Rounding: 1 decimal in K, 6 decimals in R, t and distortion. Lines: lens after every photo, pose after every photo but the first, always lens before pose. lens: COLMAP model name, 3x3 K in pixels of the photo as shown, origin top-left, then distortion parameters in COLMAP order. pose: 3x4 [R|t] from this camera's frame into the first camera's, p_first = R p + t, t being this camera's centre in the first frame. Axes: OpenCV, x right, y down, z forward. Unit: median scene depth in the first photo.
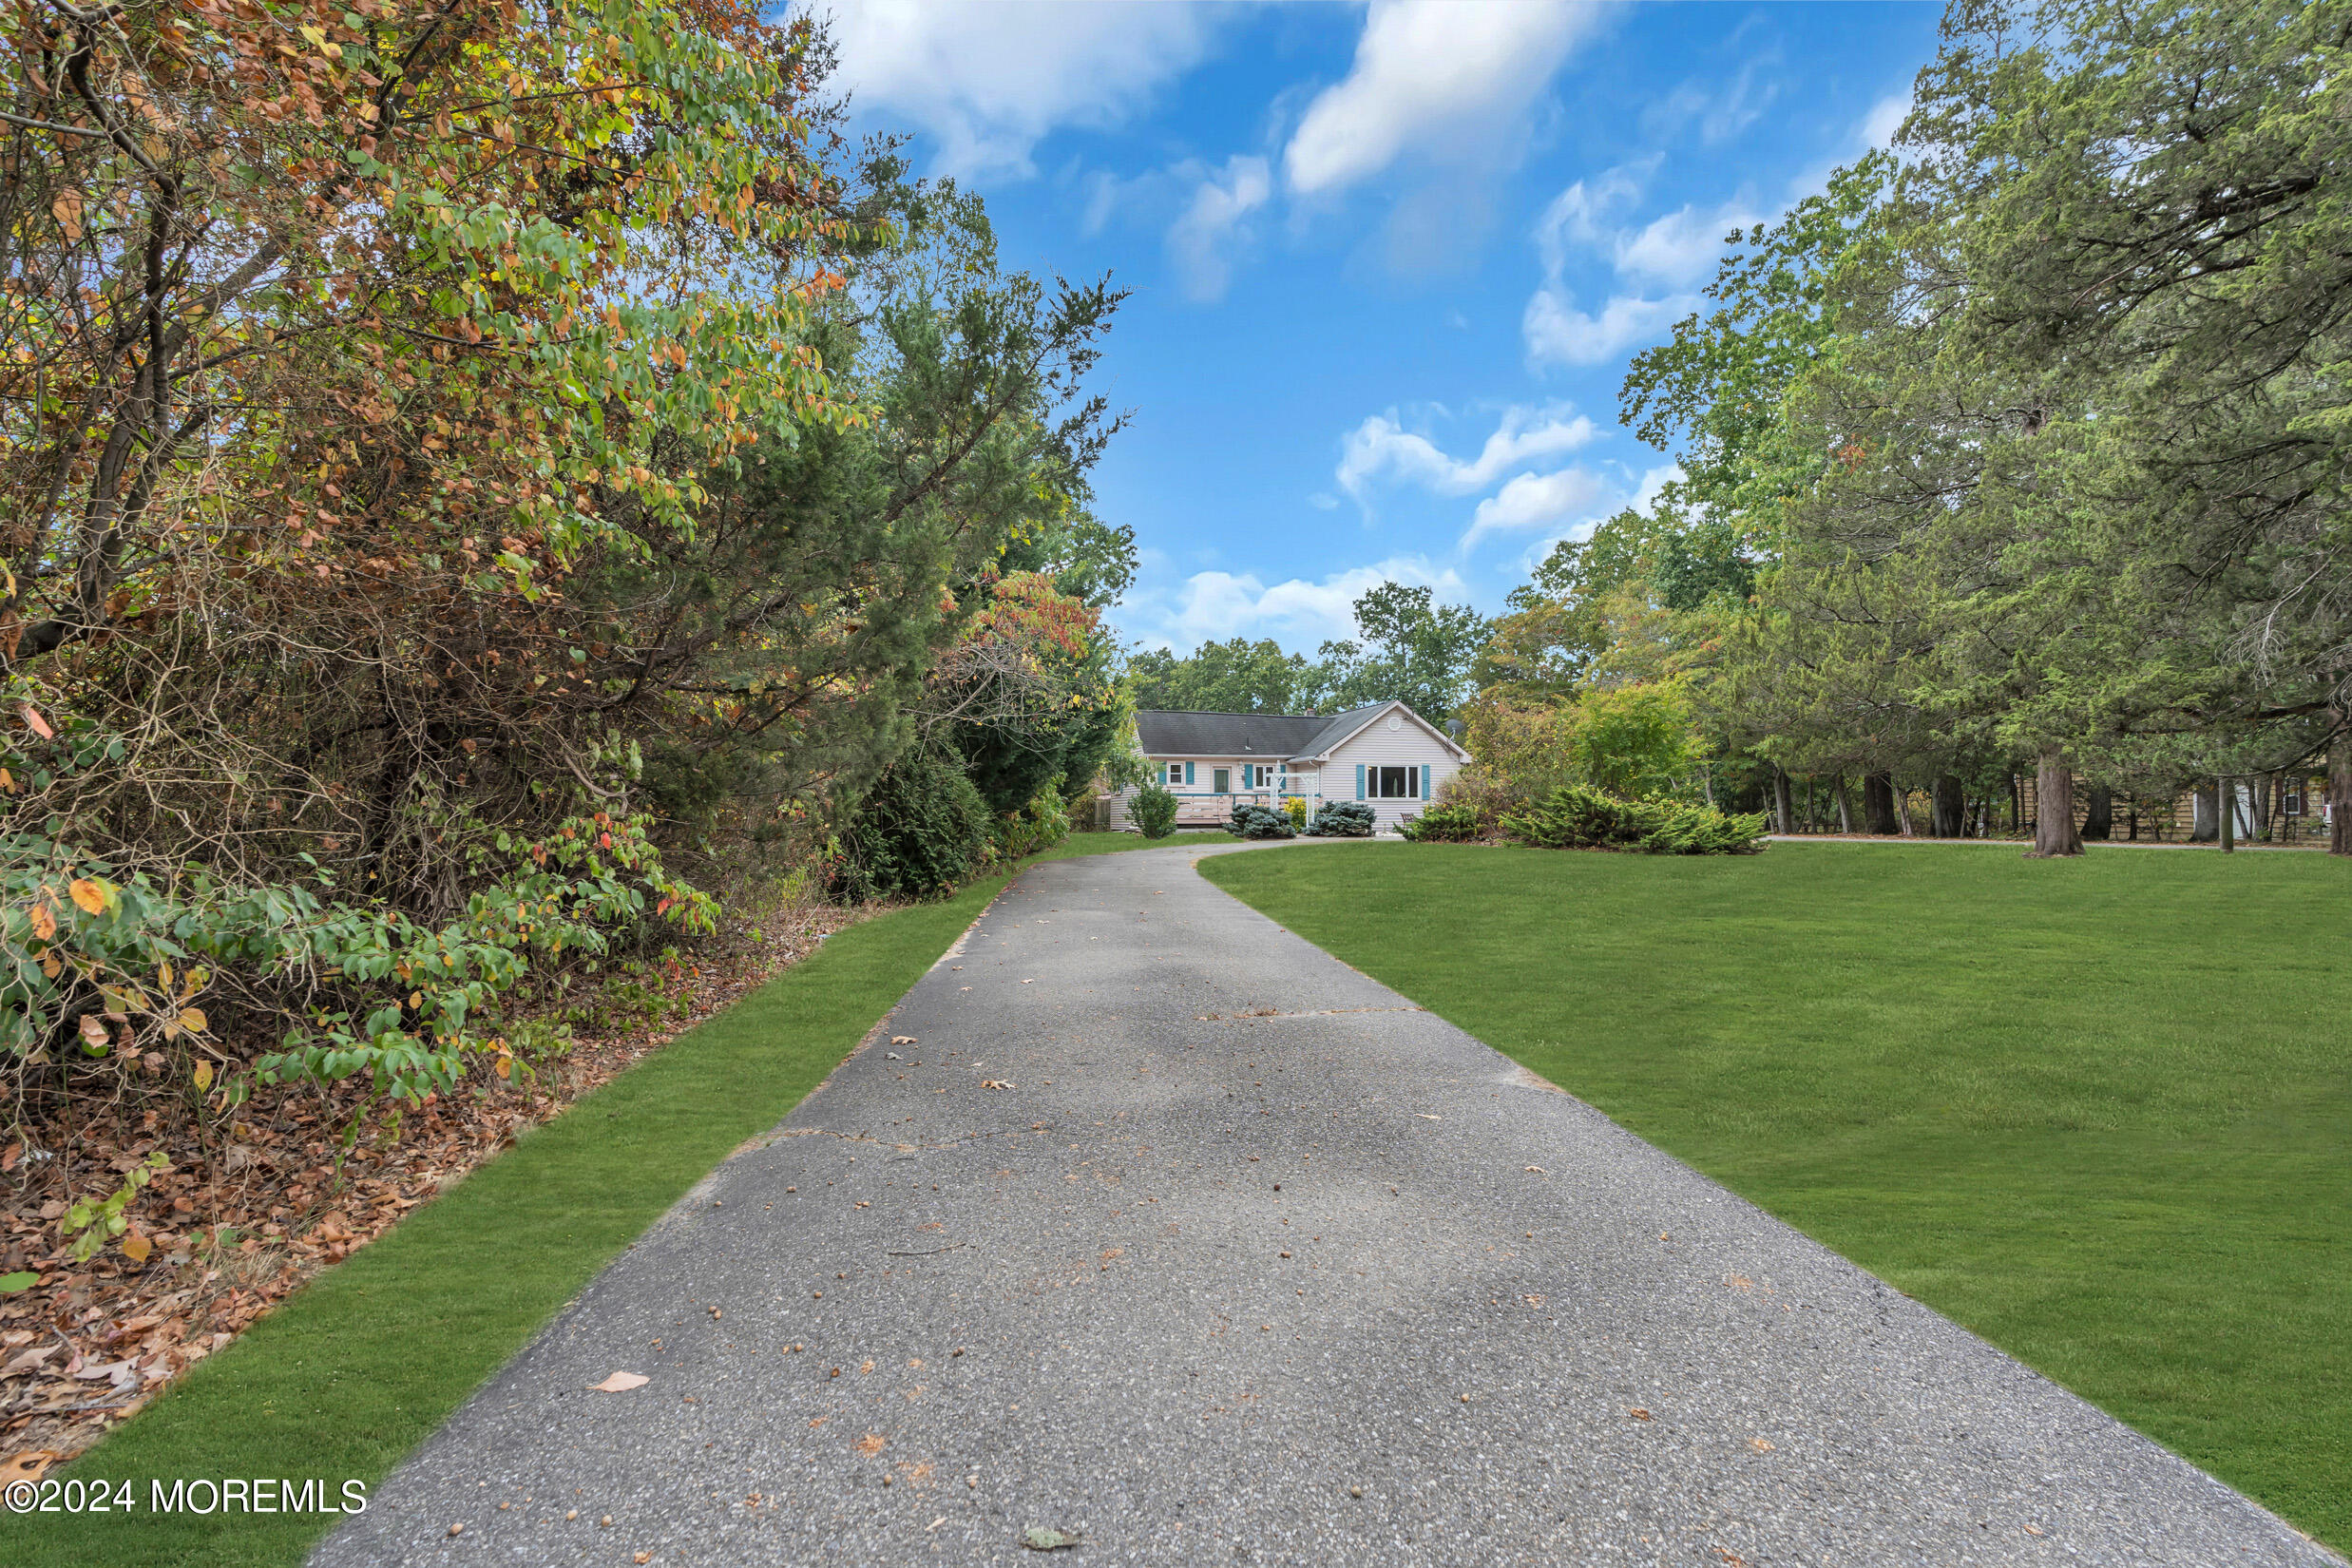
lens RADIAL K [[1067.0, 0, 1181.4], [0, 1067.0, 798.5], [0, 0, 1]] dist [-0.006609, 0.004081]
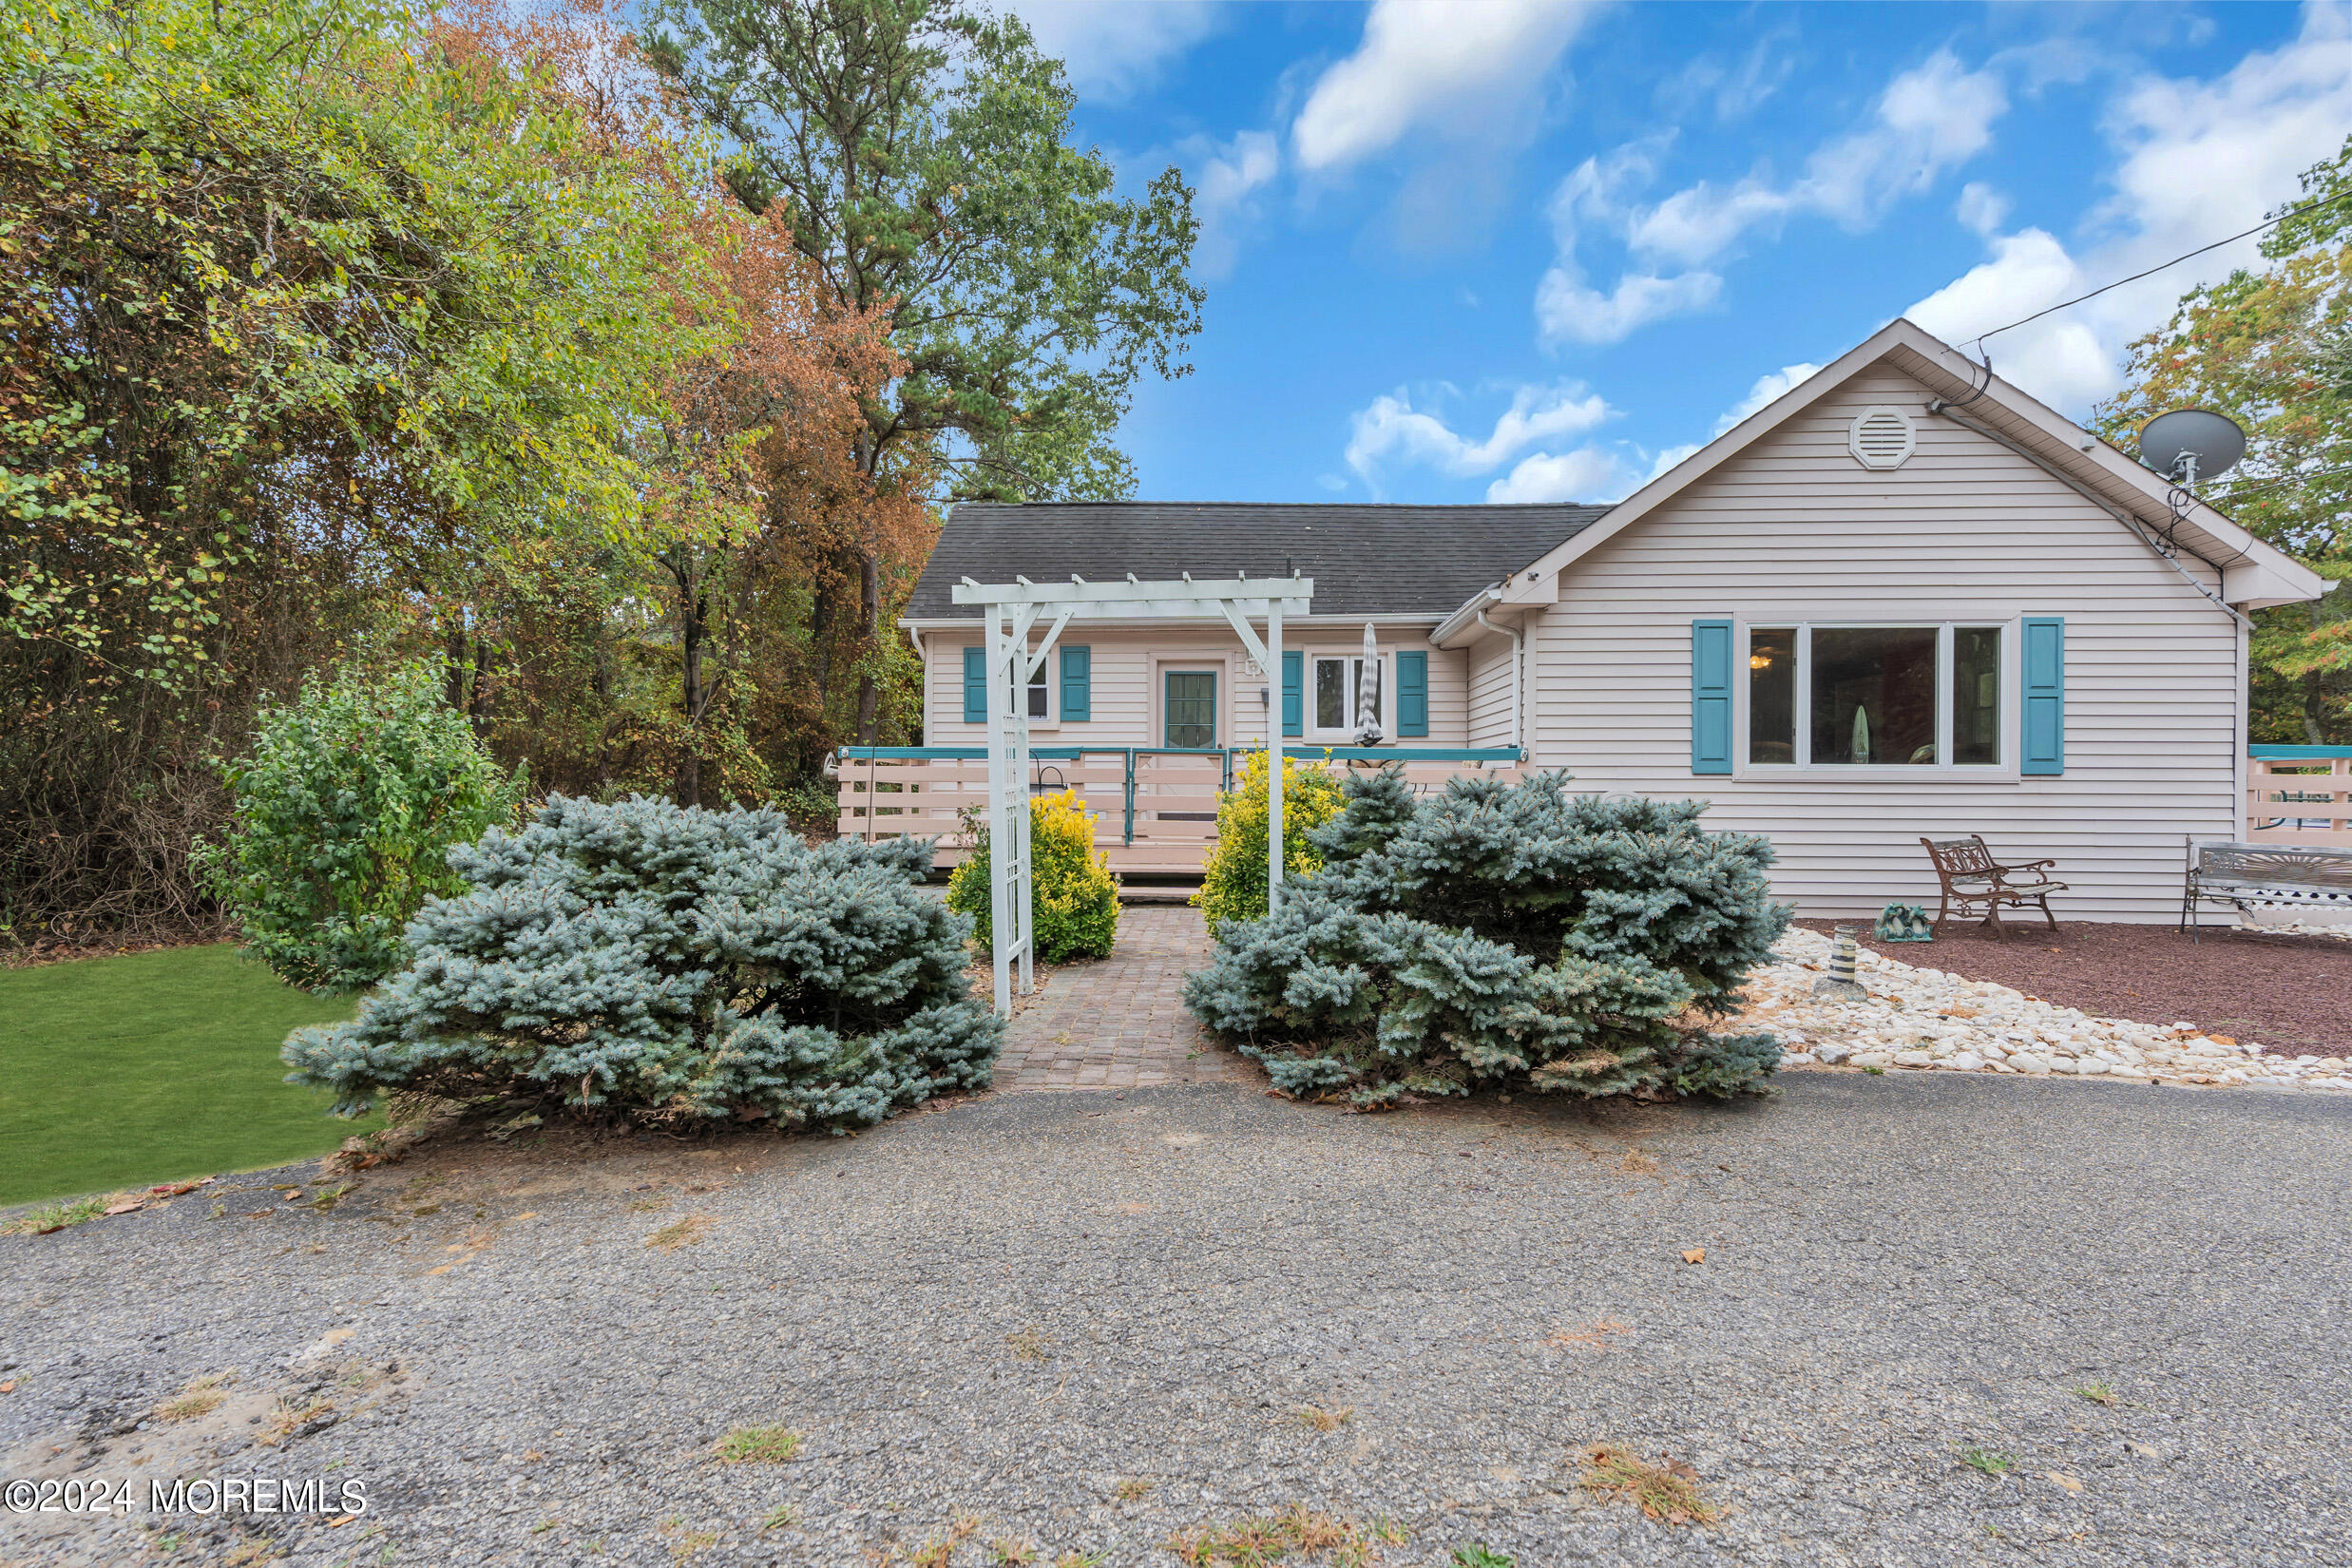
lens RADIAL K [[1067.0, 0, 1181.4], [0, 1067.0, 798.5], [0, 0, 1]] dist [-0.006609, 0.004081]
pose [[0.937458, 0.007435, -0.348019, 0.138238], [-0.001037, 0.999827, 0.018568, 0.002324], [0.348097, -0.017046, 0.937304, 0.731043]]
